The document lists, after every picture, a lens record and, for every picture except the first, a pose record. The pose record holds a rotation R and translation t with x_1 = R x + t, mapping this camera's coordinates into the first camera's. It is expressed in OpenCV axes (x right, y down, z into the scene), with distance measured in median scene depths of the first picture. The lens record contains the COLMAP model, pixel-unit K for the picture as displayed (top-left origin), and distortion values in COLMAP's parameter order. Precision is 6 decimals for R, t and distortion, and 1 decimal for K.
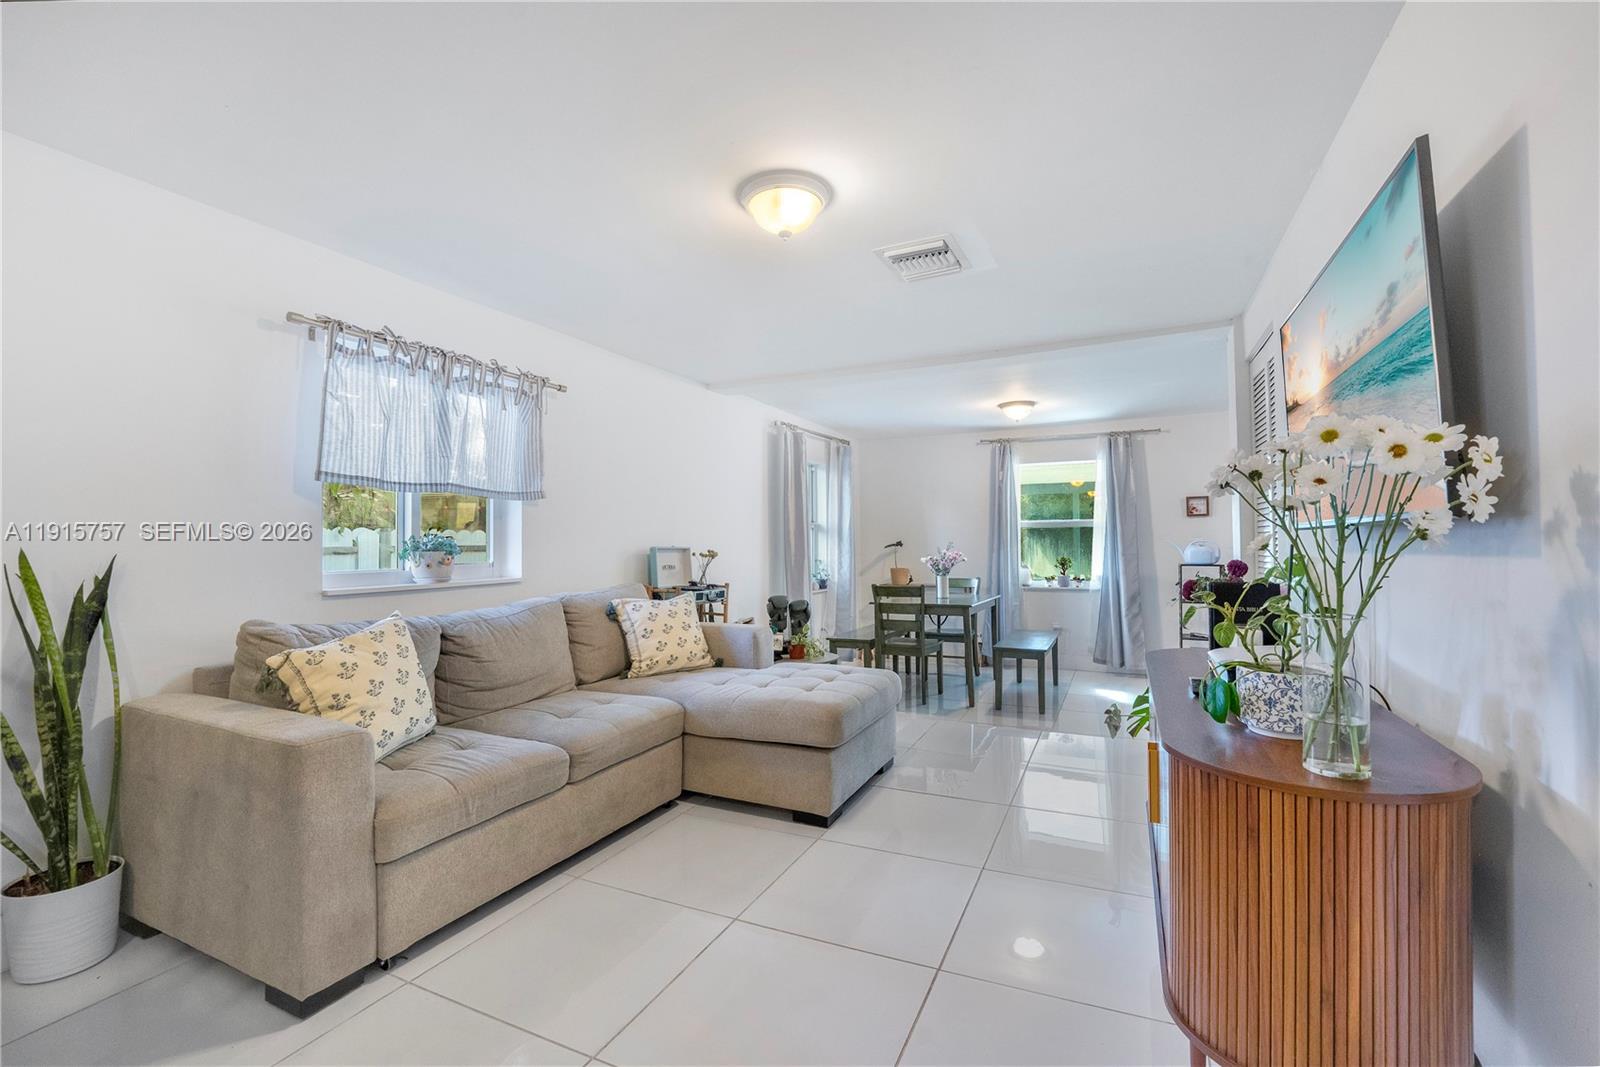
lens RADIAL K [[683.6, 0, 800.0], [0, 683.6, 533.5], [0, 0, 1]] dist [-0.014861, -0.000212]
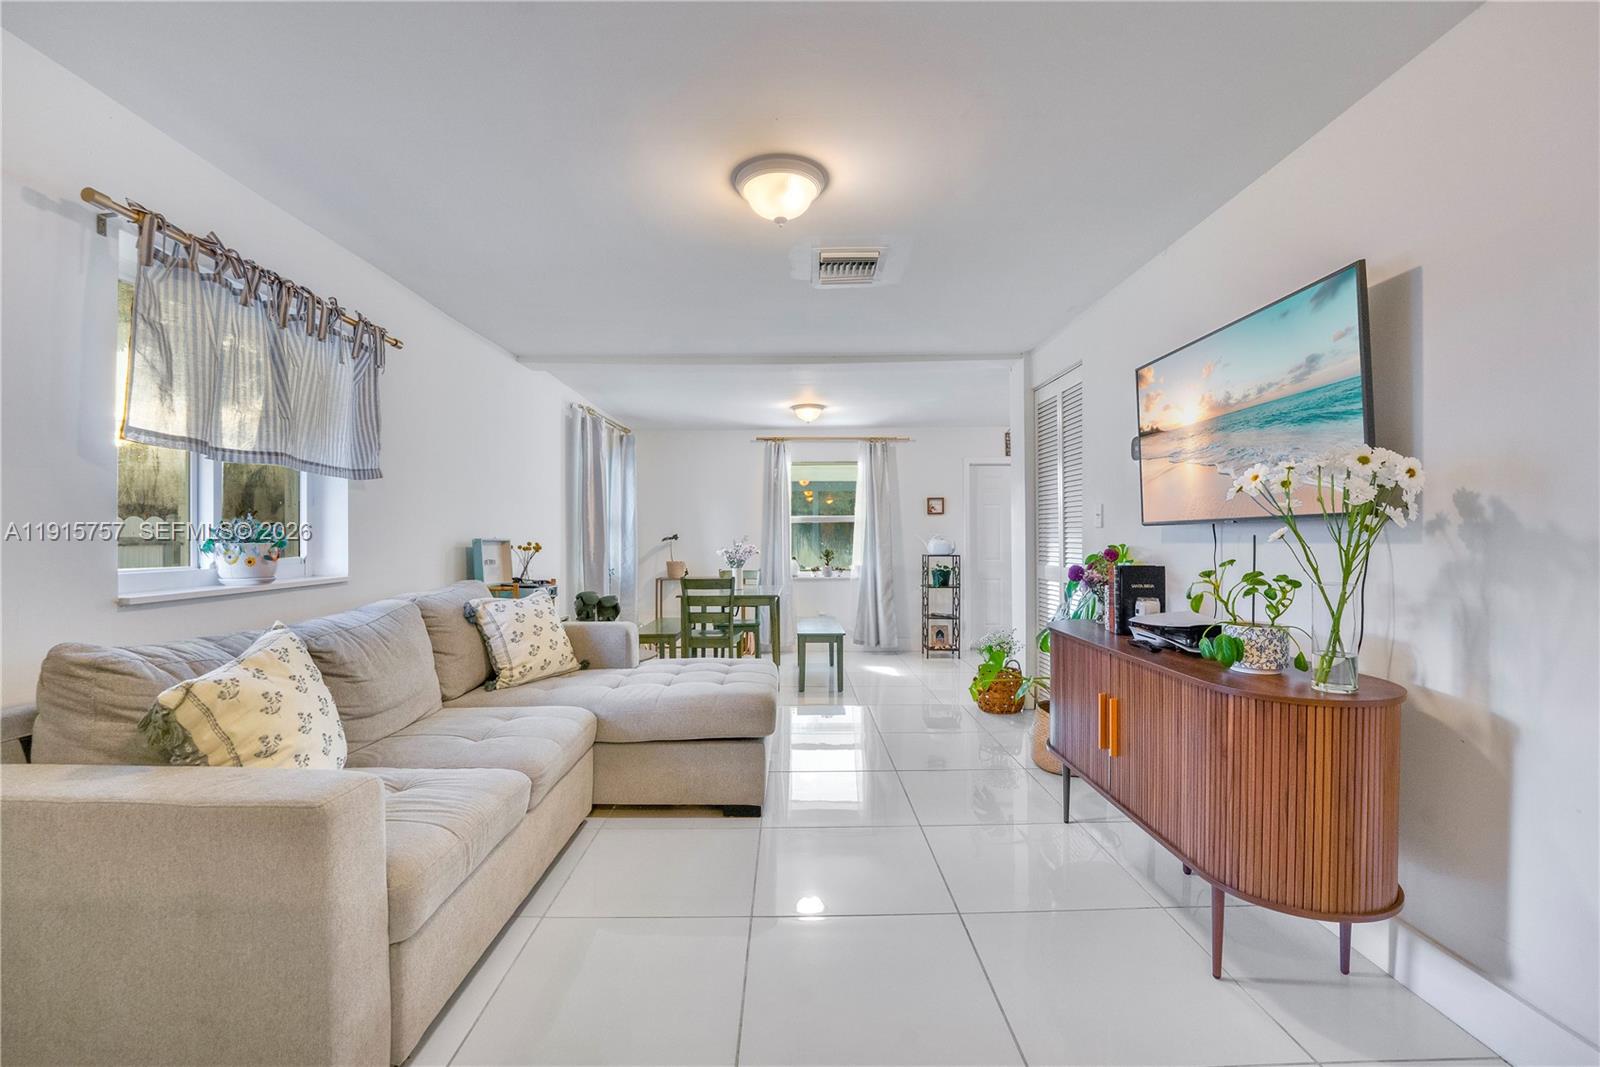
lens RADIAL K [[683.8, 0, 798.7], [0, 683.8, 541.5], [0, 0, 1]] dist [-0.017157, 0.000098]
pose [[0.903722, 0.000898, 0.428119, -0.271322], [-0.009524, 0.999792, 0.018007, 0.004863], [-0.428014, -0.020351, 0.903543, 0.056869]]
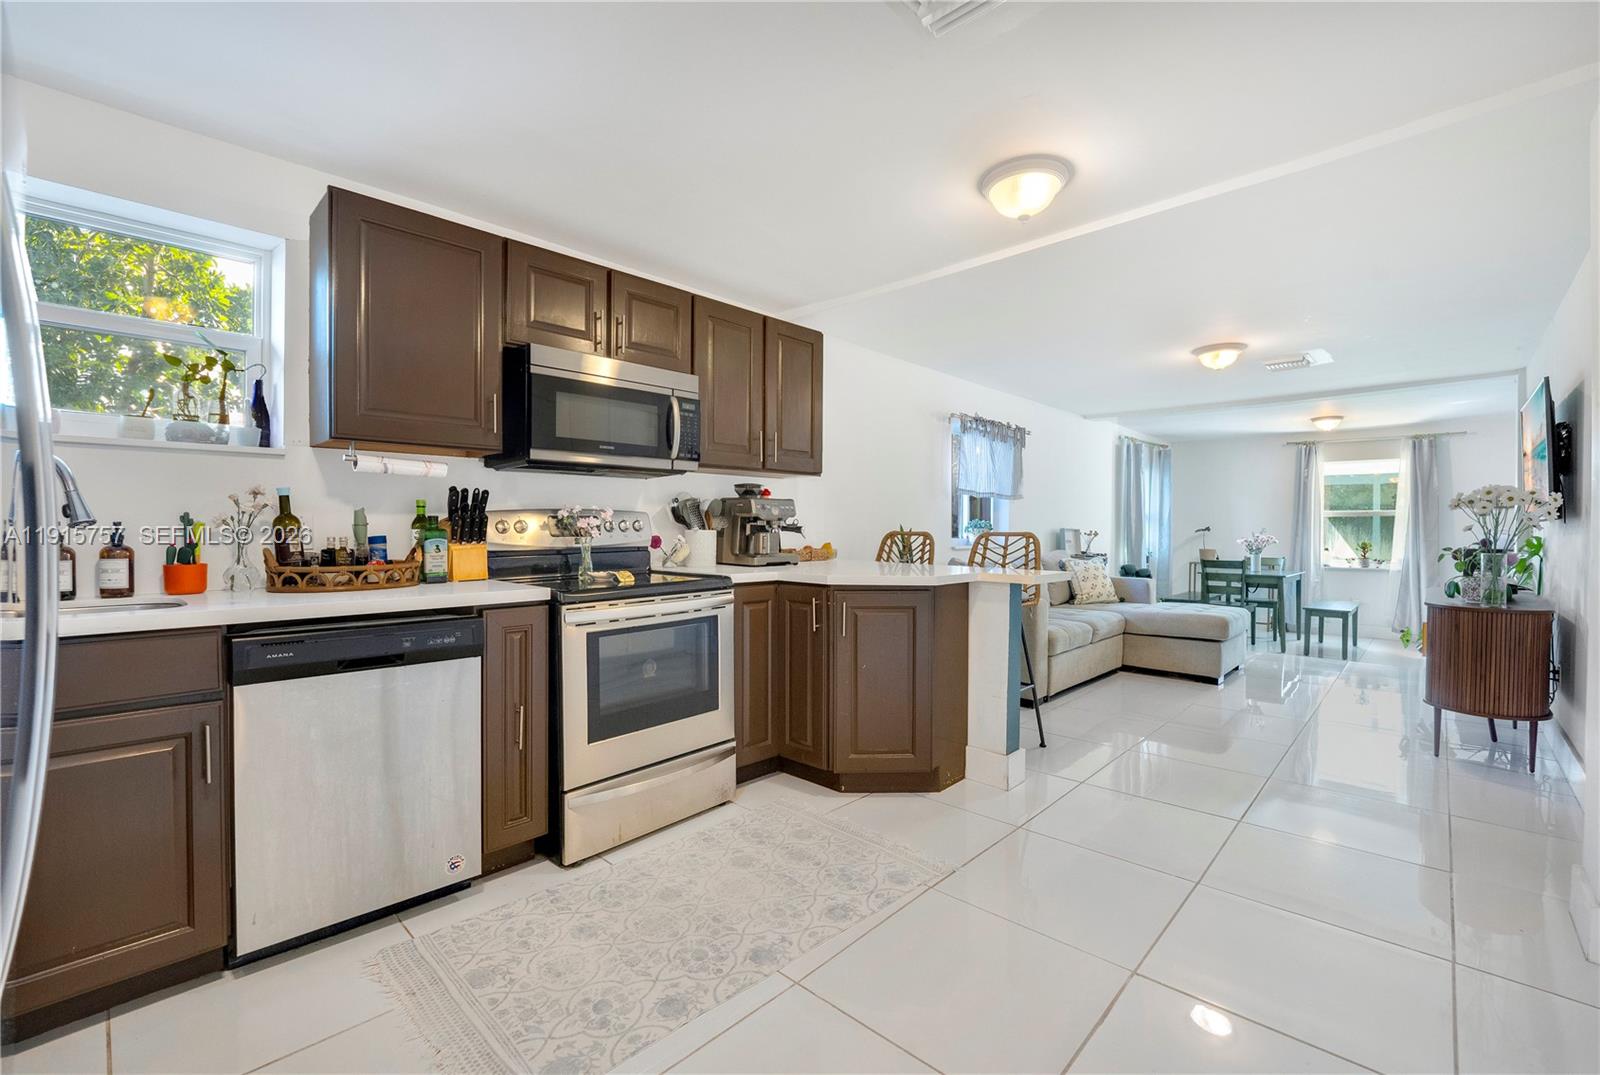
lens RADIAL K [[669.4, 0, 800.0], [0, 669.4, 537.5], [0, 0, 1]] dist [-0.069125, 0.017689]
pose [[0.942767, 0.016299, -0.333054, -0.344967], [-0.006559, 0.999518, 0.030348, -0.000589], [0.333388, -0.026427, 0.942419, -0.768767]]
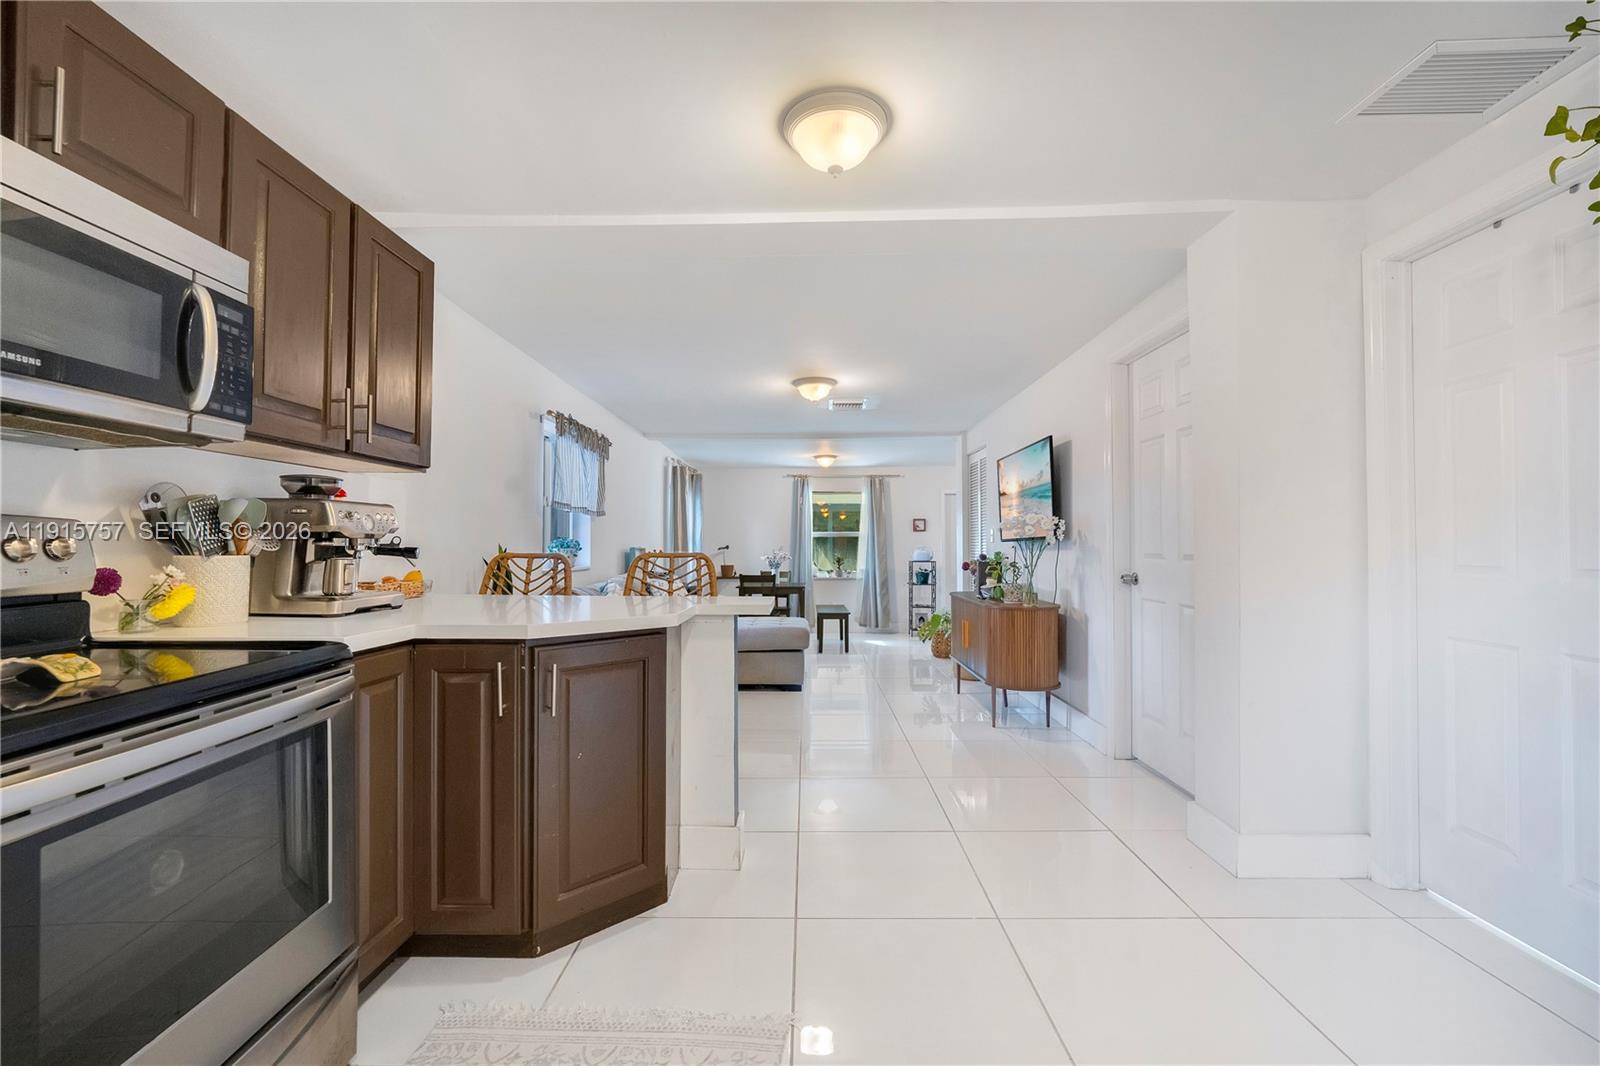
lens RADIAL K [[652.8, 0, 800.9], [0, 652.8, 537.7], [0, 0, 1]] dist [-0.014892, -0.000230]
pose [[0.912186, 0.014087, 0.409534, -0.581023], [-0.013239, 0.999900, -0.004905, 0.001522], [-0.409562, -0.000948, 0.912282, -0.556411]]
